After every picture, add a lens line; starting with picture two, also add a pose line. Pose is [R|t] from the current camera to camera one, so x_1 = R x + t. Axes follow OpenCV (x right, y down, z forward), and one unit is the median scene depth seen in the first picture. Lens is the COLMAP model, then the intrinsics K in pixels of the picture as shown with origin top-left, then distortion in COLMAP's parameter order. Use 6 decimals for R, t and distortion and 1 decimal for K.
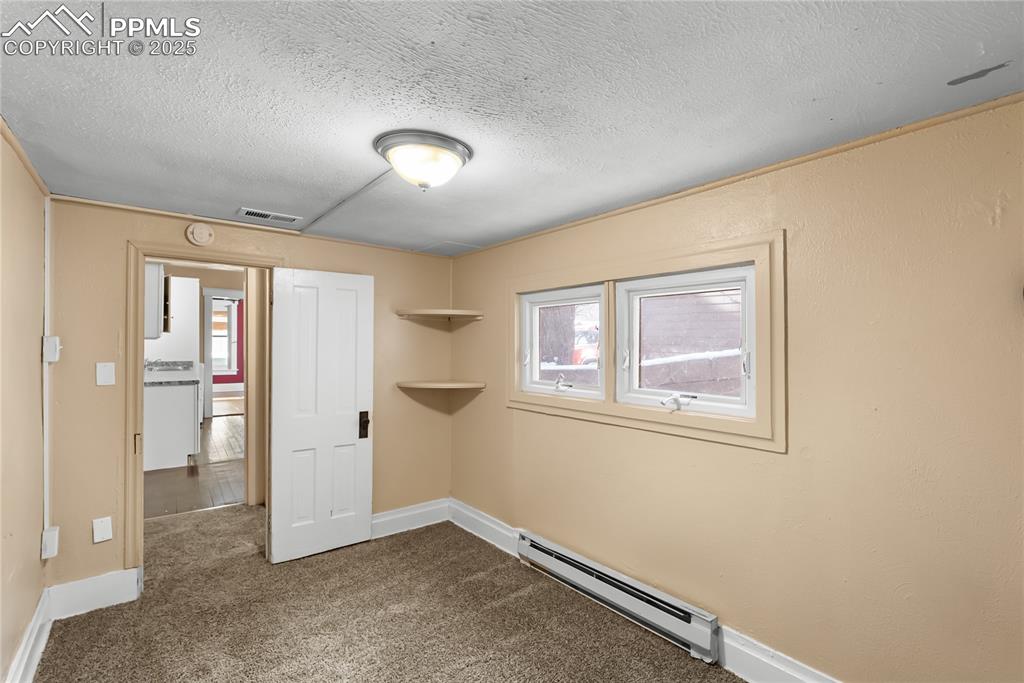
lens RADIAL K [[459.8, 0, 512.7], [0, 459.8, 343.1], [0, 0, 1]] dist [-0.000887, -0.001019]
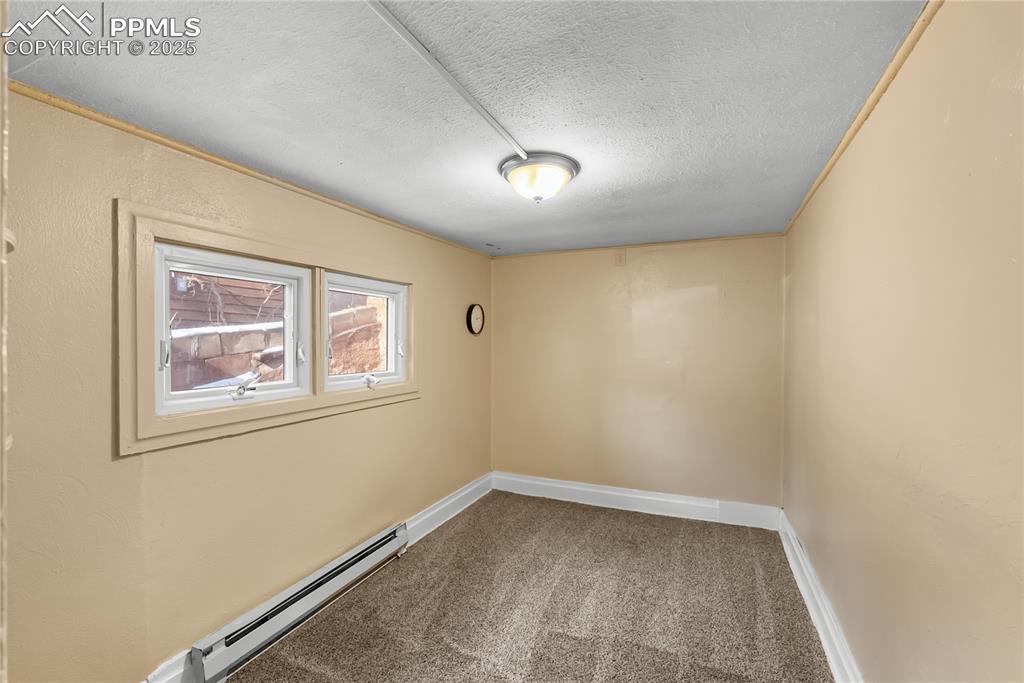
lens RADIAL K [[459.8, 0, 512.0], [0, 459.8, 341.5], [0, 0, 1]] dist [-0.000887, -0.001019]
pose [[-0.460921, -0.004229, 0.887431, -0.858392], [-0.006540, 0.999978, 0.001368, 0.013874], [-0.887417, -0.005173, -0.460939, 1.139168]]
